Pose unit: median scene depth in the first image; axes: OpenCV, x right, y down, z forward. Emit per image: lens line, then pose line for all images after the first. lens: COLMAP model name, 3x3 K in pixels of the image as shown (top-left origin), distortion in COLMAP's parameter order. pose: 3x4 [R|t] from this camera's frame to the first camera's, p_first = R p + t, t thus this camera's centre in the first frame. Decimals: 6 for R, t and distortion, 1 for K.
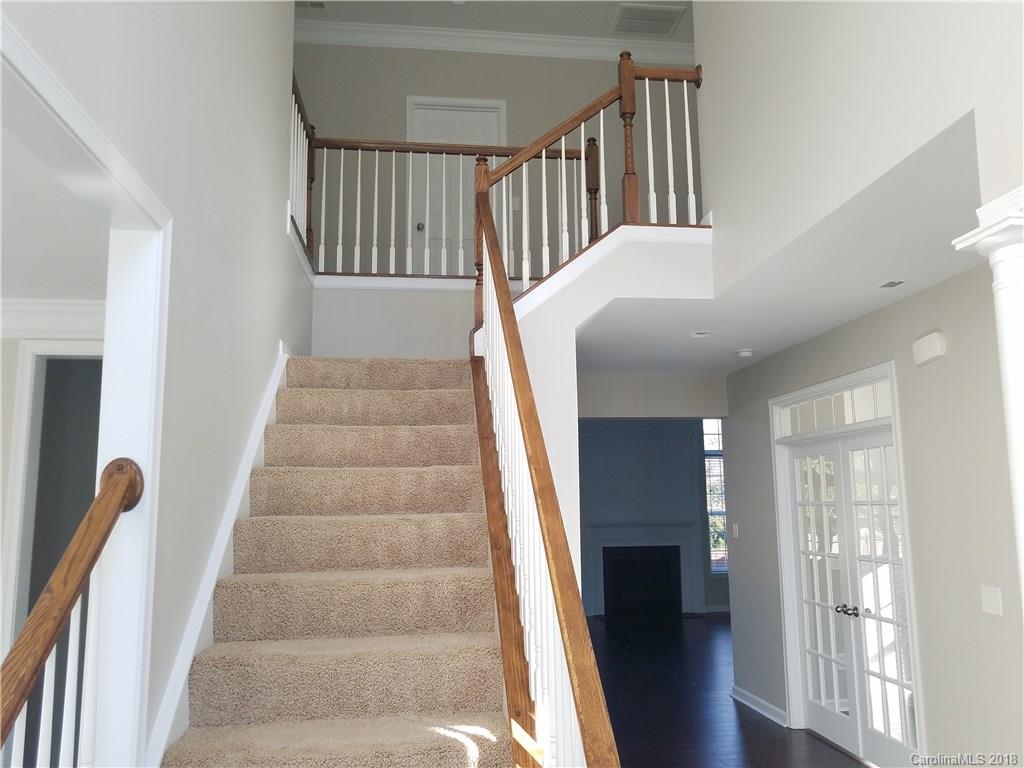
lens RADIAL K [[783.7, 0, 511.6], [0, 783.7, 395.6], [0, 0, 1]] dist [0.002149, -0.002102]
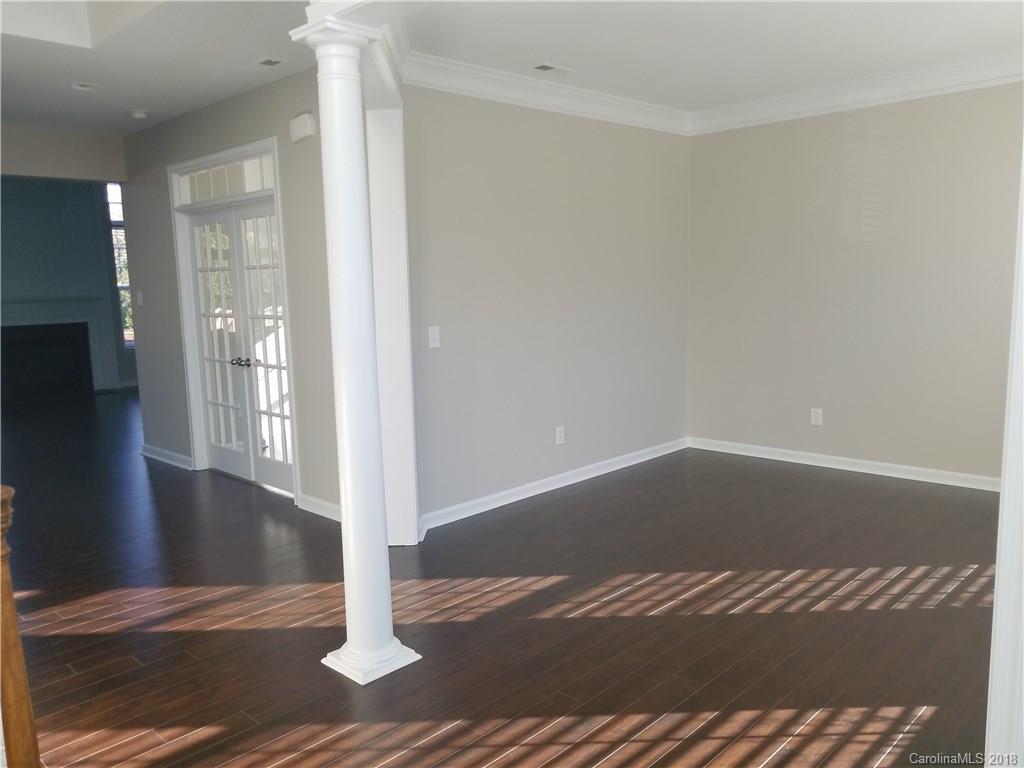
lens RADIAL K [[807.2, 0, 511.7], [0, 807.2, 400.1], [0, 0, 1]] dist [0.000080, 0.003875]
pose [[0.779844, -0.099657, 0.617990, 0.003666], [-0.071810, 0.966485, 0.246473, 0.009029], [-0.621841, -0.236589, 0.746552, -0.129722]]
